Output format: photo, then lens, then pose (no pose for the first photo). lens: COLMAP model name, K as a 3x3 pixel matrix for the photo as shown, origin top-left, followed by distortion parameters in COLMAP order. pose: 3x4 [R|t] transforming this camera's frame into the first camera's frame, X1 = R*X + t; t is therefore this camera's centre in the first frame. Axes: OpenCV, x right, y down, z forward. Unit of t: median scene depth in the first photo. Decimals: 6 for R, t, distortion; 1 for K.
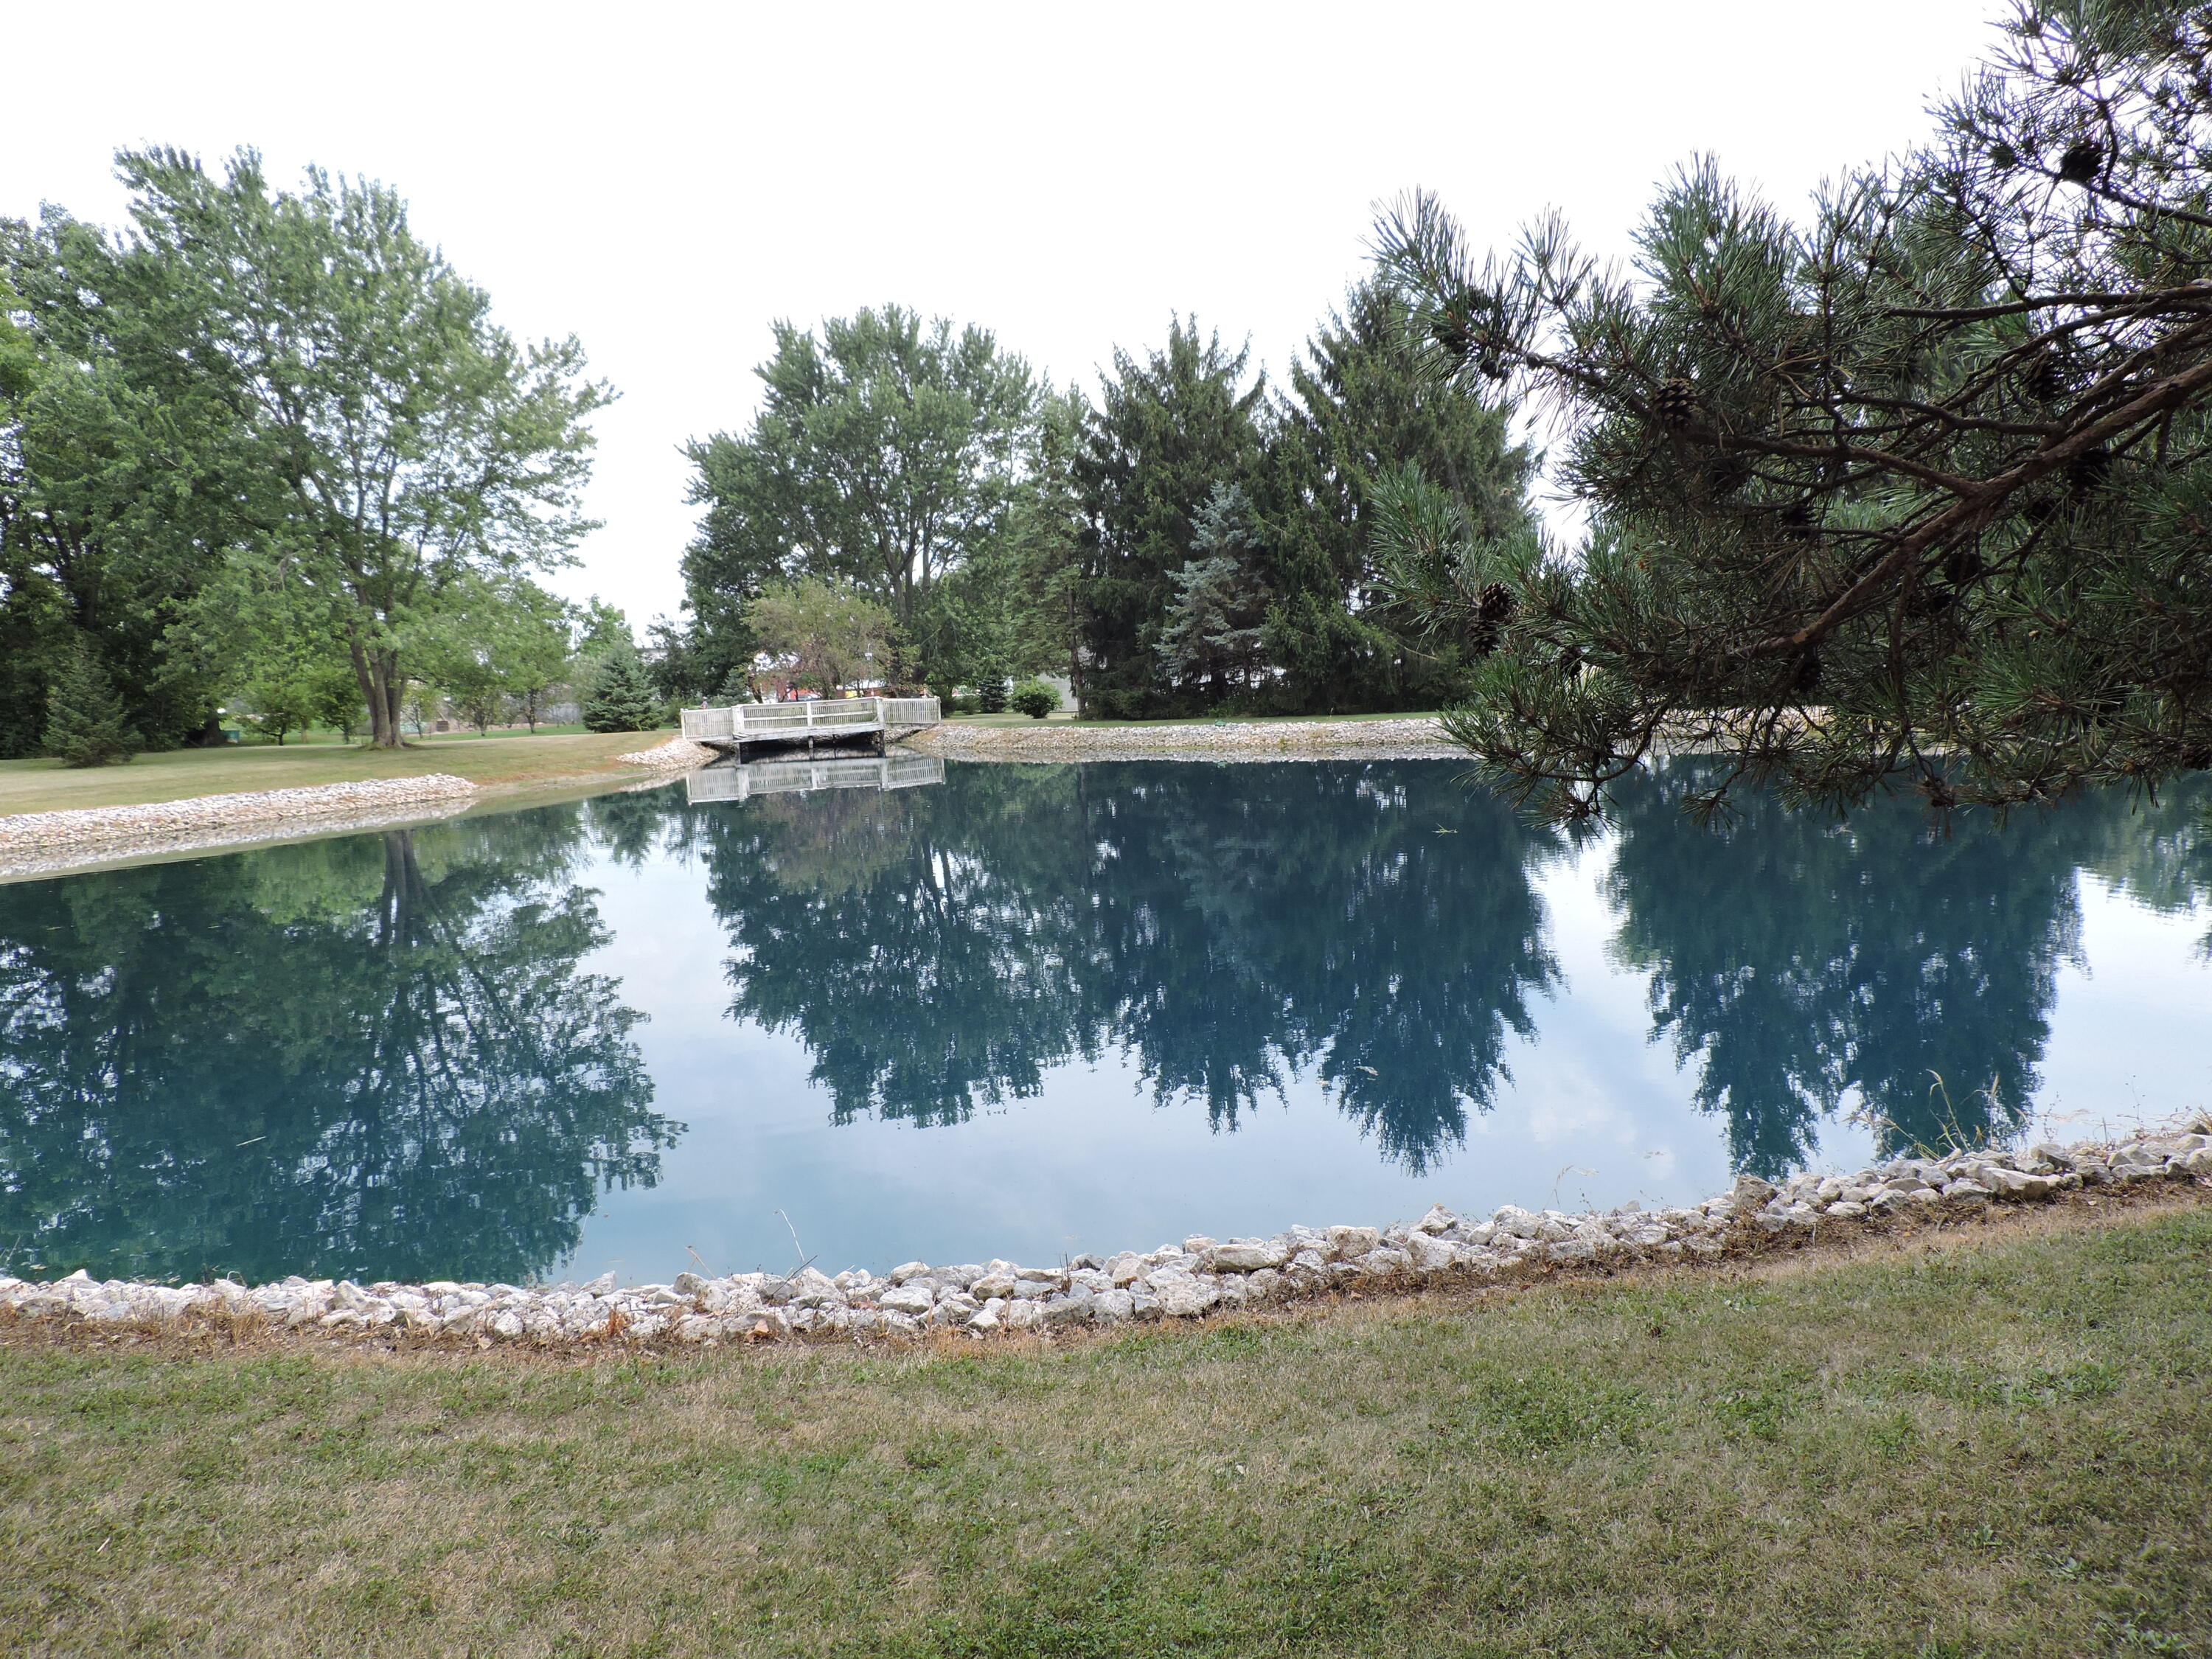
lens RADIAL K [[1554.8, 0, 1106.0], [0, 1554.8, 829.5], [0, 0, 1]] dist [-0.003479, -0.004296]
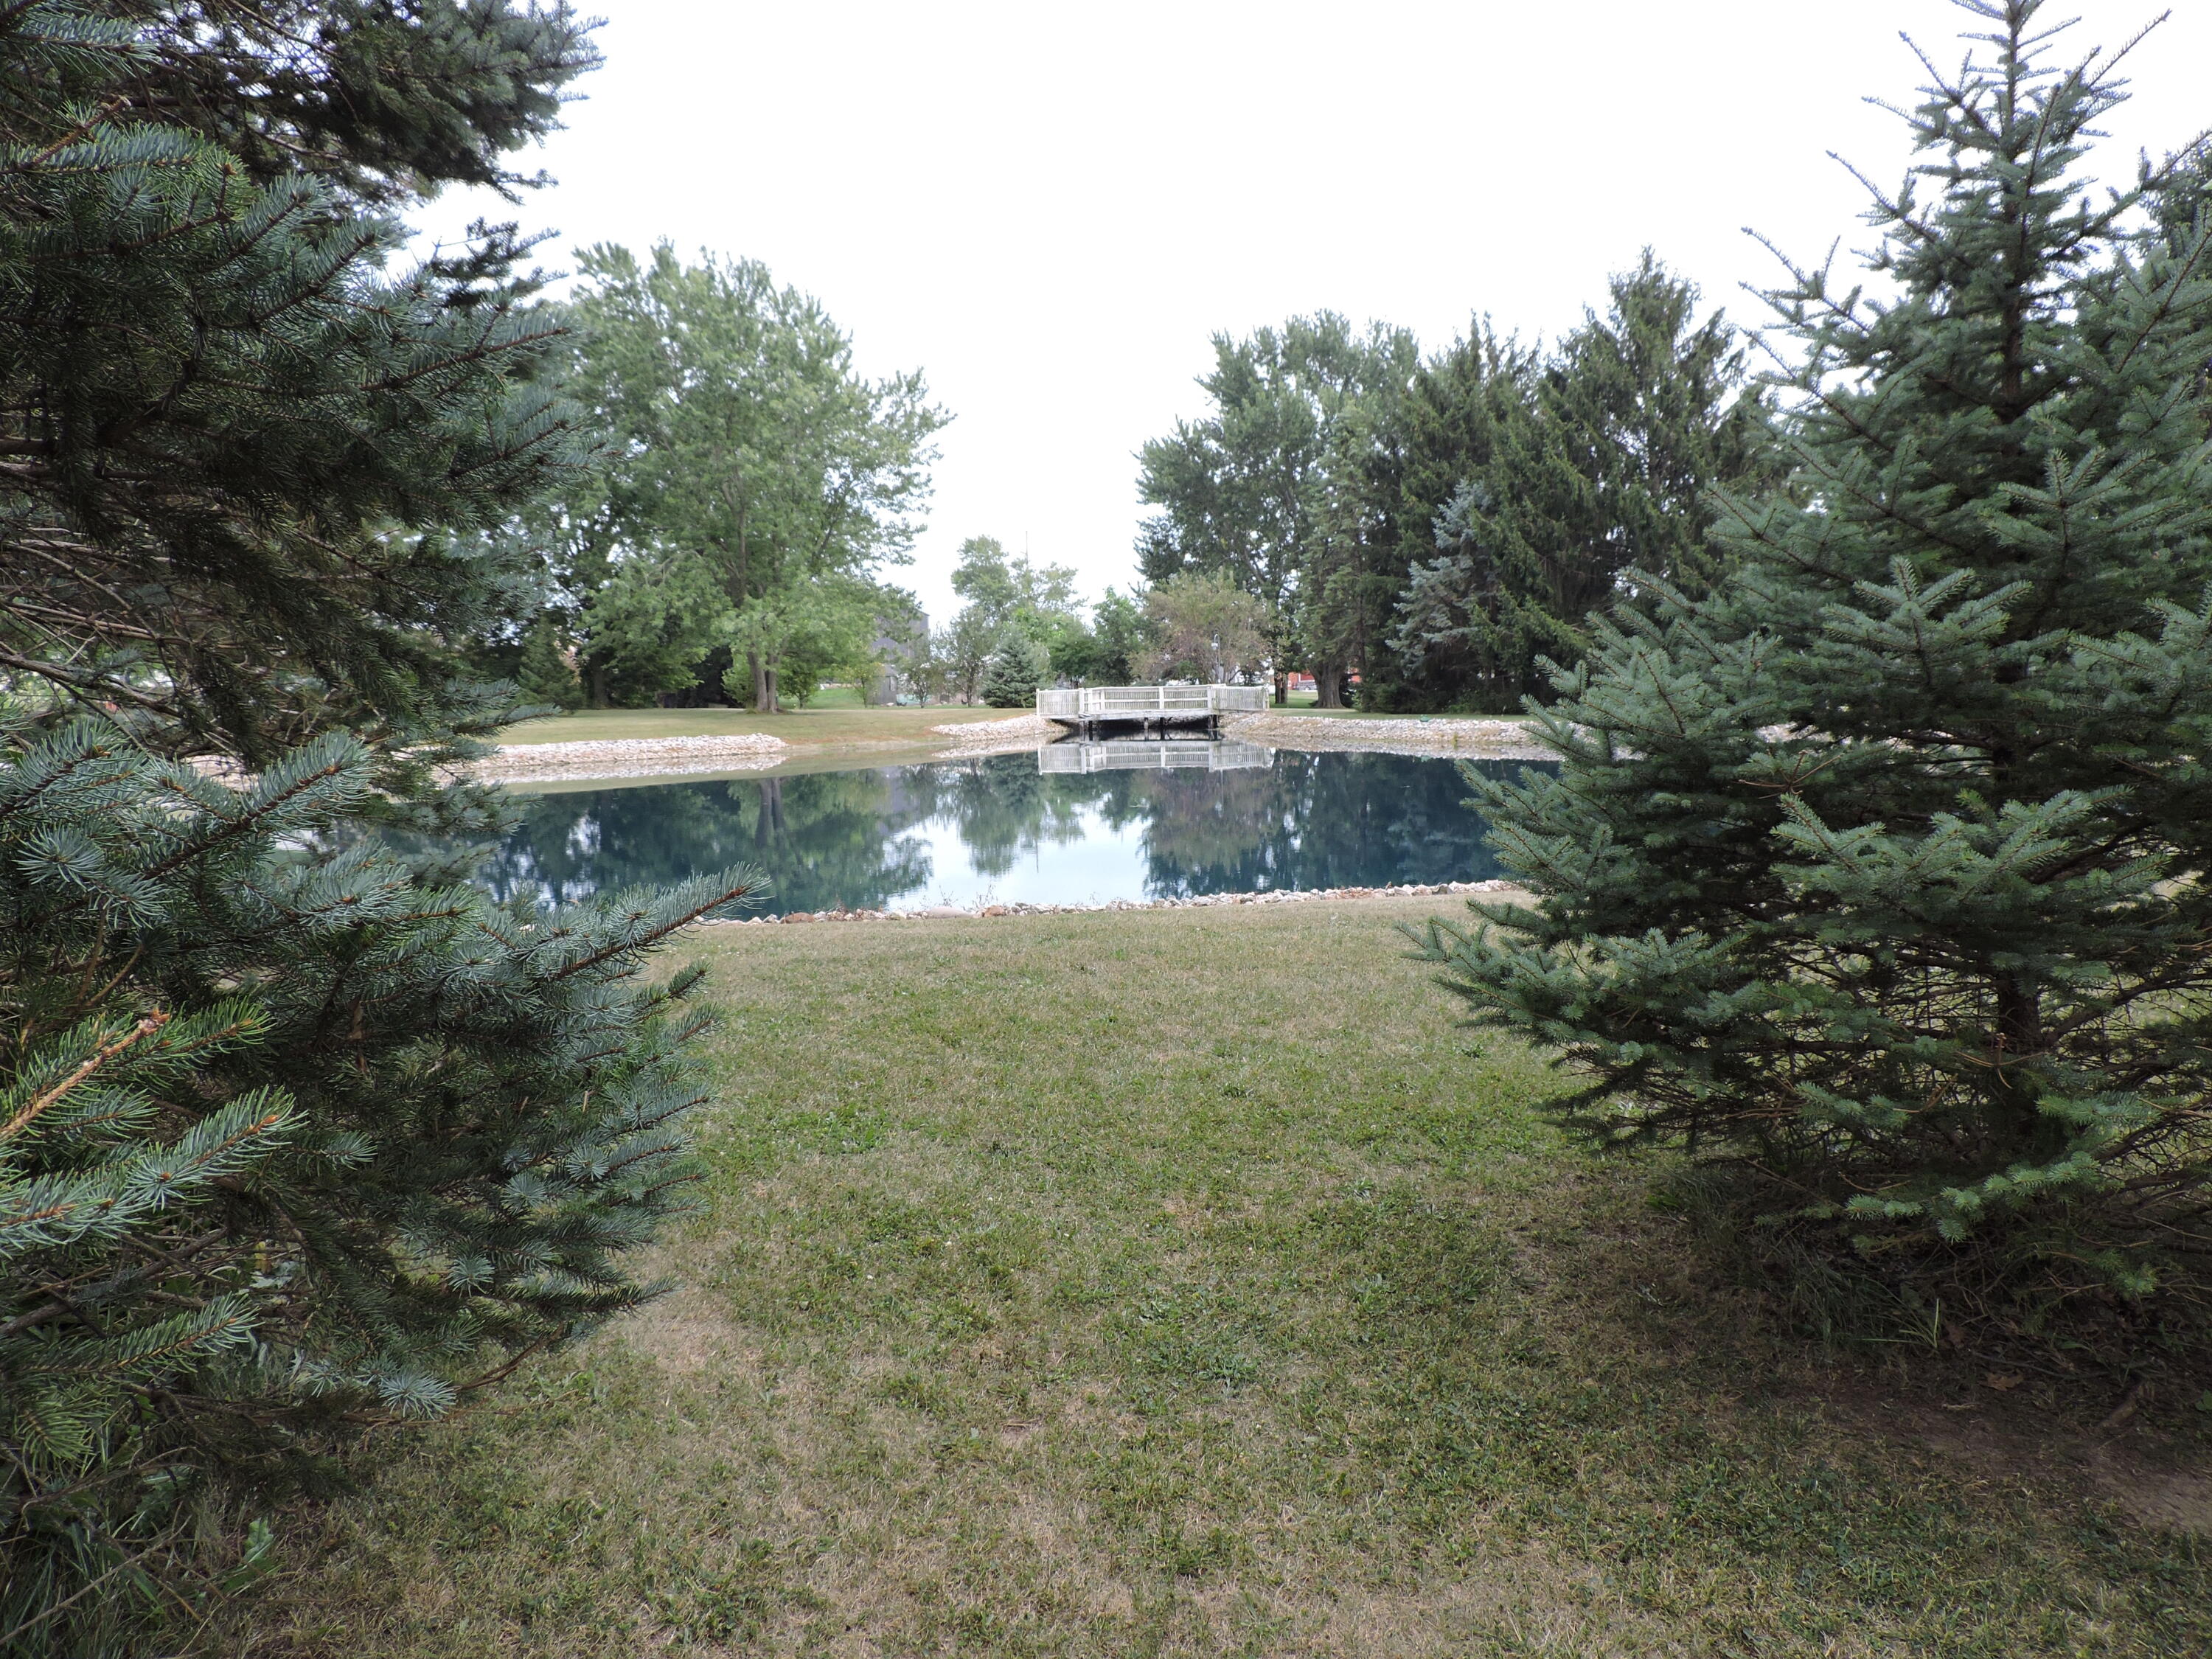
lens RADIAL K [[1539.9, 0, 1106.0], [0, 1539.9, 829.5], [0, 0, 1]] dist [0.002659, 0.000414]
pose [[0.914836, 0.068000, -0.398059, 0.253570], [-0.064739, 0.997667, 0.021645, -0.003518], [0.398602, 0.005969, 0.917105, -0.010244]]
